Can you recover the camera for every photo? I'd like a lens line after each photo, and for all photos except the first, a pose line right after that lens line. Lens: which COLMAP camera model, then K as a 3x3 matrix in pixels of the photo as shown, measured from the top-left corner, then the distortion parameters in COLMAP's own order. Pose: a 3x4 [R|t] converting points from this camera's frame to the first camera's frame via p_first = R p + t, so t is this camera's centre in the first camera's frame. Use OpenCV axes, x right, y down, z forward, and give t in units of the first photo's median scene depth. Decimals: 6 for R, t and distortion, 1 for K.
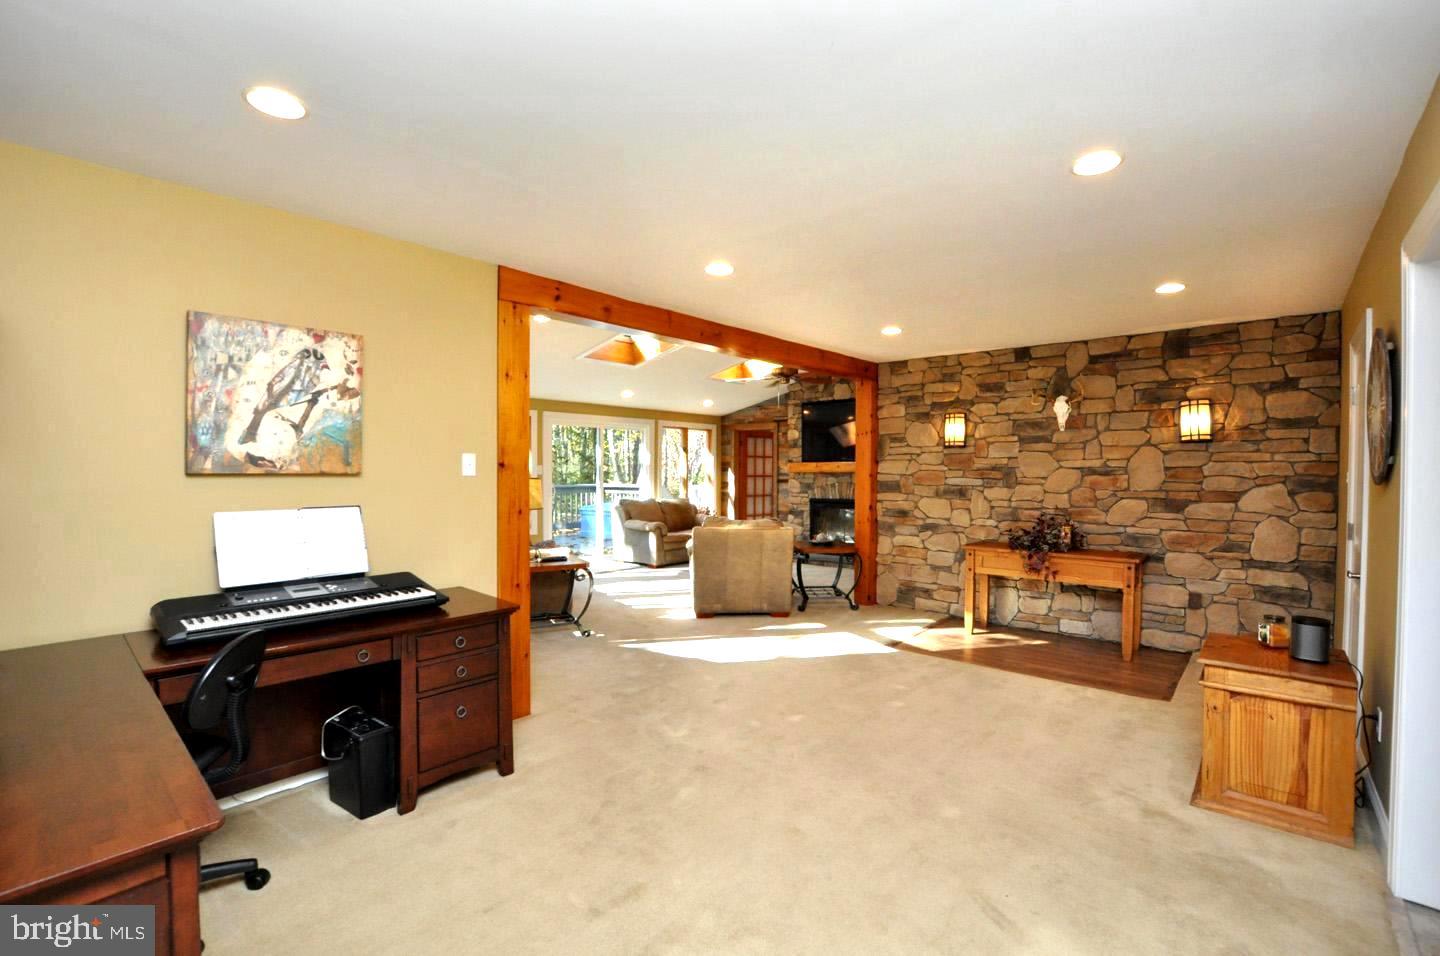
lens RADIAL K [[630.1, 0, 723.3], [0, 630.1, 478.8], [0, 0, 1]] dist [-0.033412, 0.003481]
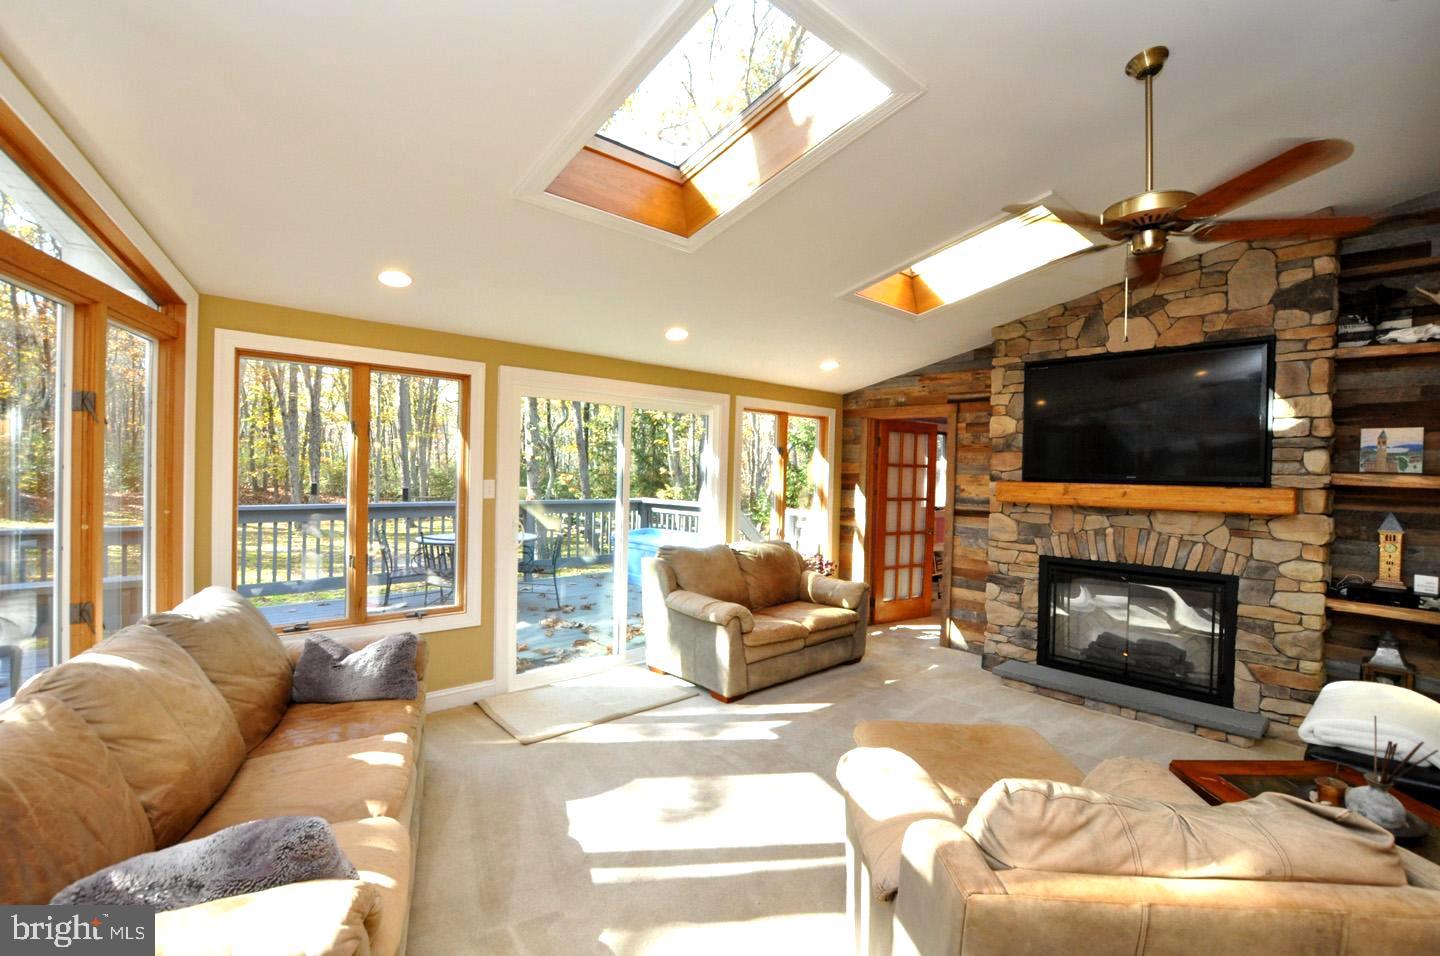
lens RADIAL K [[630.1, 0, 723.3], [0, 630.1, 478.8], [0, 0, 1]] dist [-0.033412, 0.003481]
pose [[0.994136, 0.021877, -0.105902, -0.057090], [-0.021712, 0.999761, 0.002707, -0.023996], [0.105935, -0.000391, 0.994373, 0.472887]]
